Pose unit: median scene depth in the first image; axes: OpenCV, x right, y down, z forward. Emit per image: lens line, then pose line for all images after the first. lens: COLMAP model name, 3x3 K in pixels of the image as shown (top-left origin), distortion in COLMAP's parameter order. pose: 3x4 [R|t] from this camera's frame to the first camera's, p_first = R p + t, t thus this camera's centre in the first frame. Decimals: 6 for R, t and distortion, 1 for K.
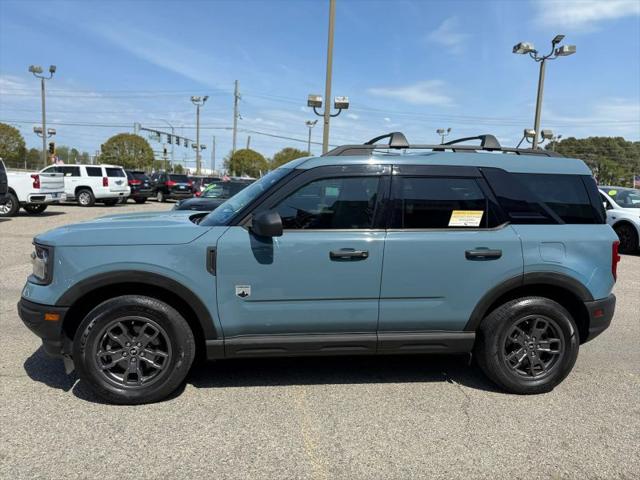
lens RADIAL K [[453.2, 0, 319.5], [0, 453.2, 241.0], [0, 0, 1]] dist [0.058418, -0.072186]
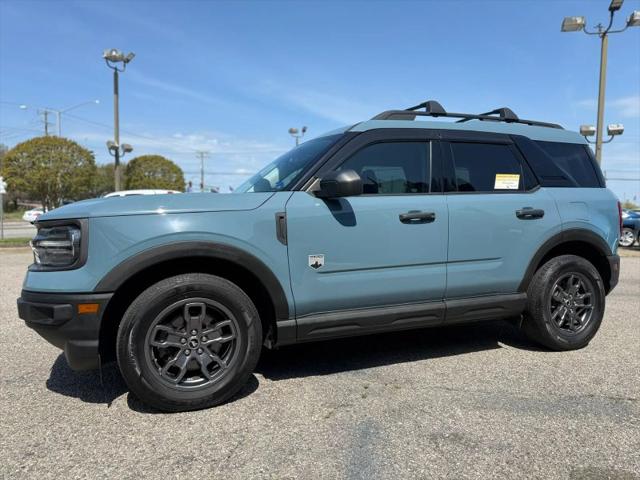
lens RADIAL K [[453.2, 0, 319.5], [0, 453.2, 241.0], [0, 0, 1]] dist [0.058418, -0.072186]
pose [[0.964903, -0.056550, 0.256445, -0.352490], [0.076411, 0.994745, -0.068149, 0.119802], [-0.251243, 0.085352, 0.964153, 0.126970]]
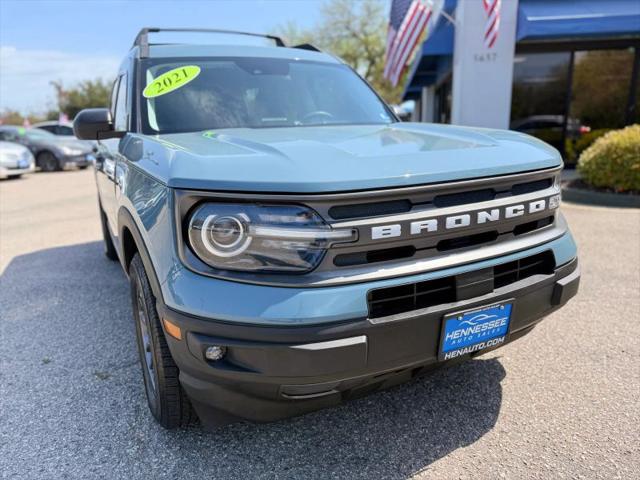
lens RADIAL K [[453.2, 0, 319.5], [0, 453.2, 241.0], [0, 0, 1]] dist [0.058418, -0.072186]
pose [[-0.357138, -0.259760, 0.897205, -1.006056], [0.139754, 0.934879, 0.326297, -0.128823], [-0.923537, 0.241922, -0.297578, 1.405981]]
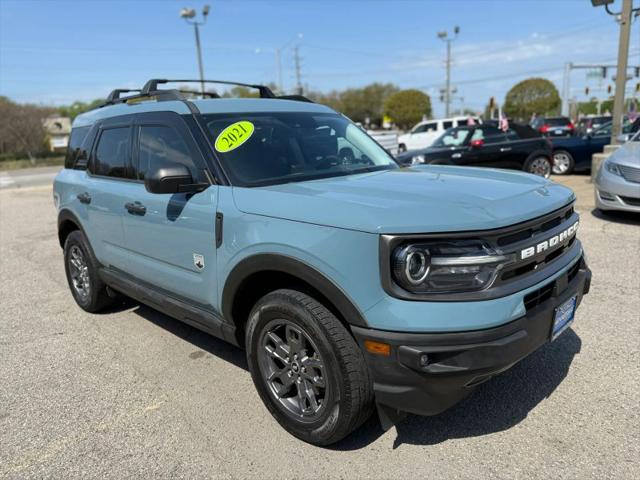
lens RADIAL K [[460.0, 0, 318.0], [0, 460.0, 239.5], [0, 0, 1]] dist [0.006037, -0.000782]
pose [[-0.624477, -0.165038, 0.763408, -0.935849], [0.133259, 0.940575, 0.312347, -0.226914], [-0.769591, 0.296785, -0.565374, 1.752022]]
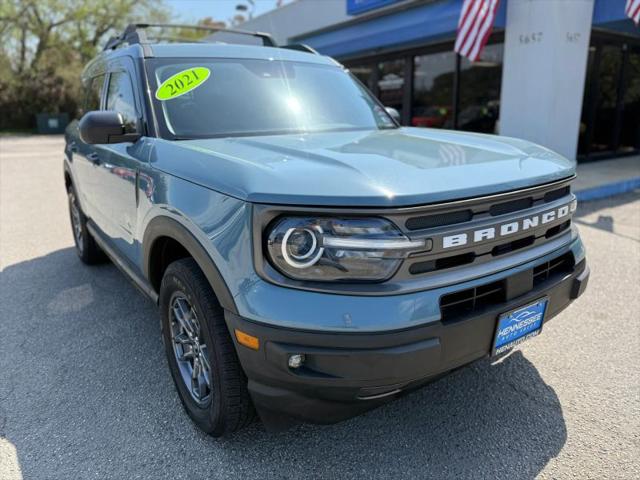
lens RADIAL K [[459.8, 0, 320.9], [0, 459.8, 240.8], [0, 0, 1]] dist [0.009373, -0.005145]
pose [[-0.478231, -0.266491, 0.836826, -0.969911], [0.113767, 0.926024, 0.359913, -0.169730], [-0.870834, 0.267325, -0.412536, 1.523073]]
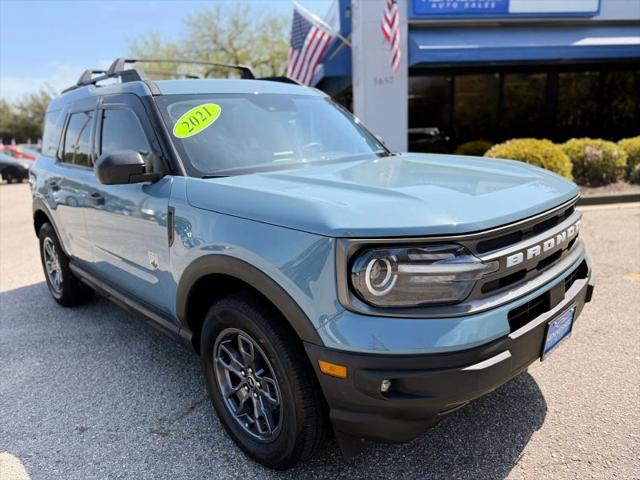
lens RADIAL K [[458.8, 0, 319.8], [0, 458.8, 241.9], [0, 0, 1]] dist [0.008055, -0.002486]
pose [[-0.604051, -0.197685, 0.772038, -0.909539], [0.131460, 0.930759, 0.341183, -0.206899], [-0.786028, 0.307584, -0.536239, 1.646178]]
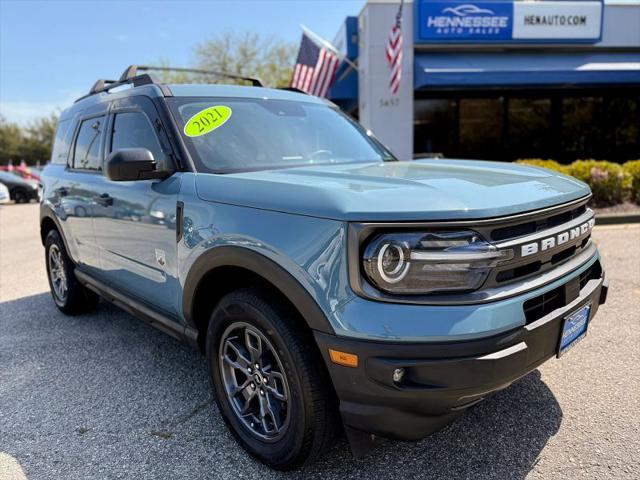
lens RADIAL K [[458.4, 0, 321.9], [0, 458.4, 242.8], [0, 0, 1]] dist [0.011397, -0.005797]
pose [[-0.598646, -0.161347, 0.784595, -0.906844], [0.122836, 0.949426, 0.288967, -0.167249], [-0.791539, 0.269365, -0.548551, 1.659839]]
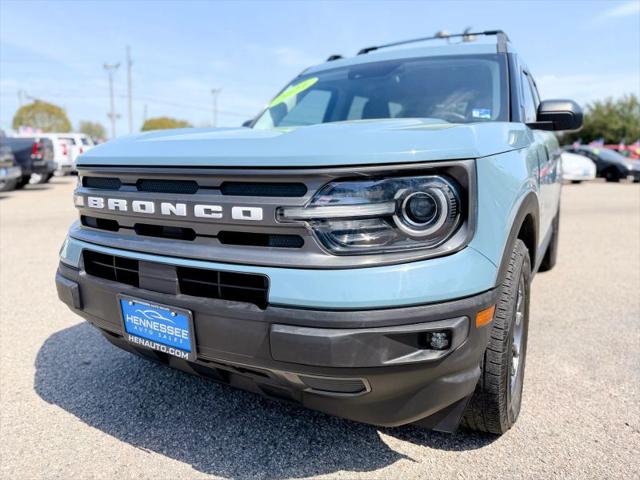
lens RADIAL K [[453.2, 0, 319.5], [0, 453.2, 241.0], [0, 0, 1]] dist [0.058418, -0.072186]
pose [[0.596189, -0.190391, 0.779942, -0.901889], [0.131952, 0.981500, 0.138729, 0.008087], [-0.791926, 0.020206, 0.610282, 0.754165]]
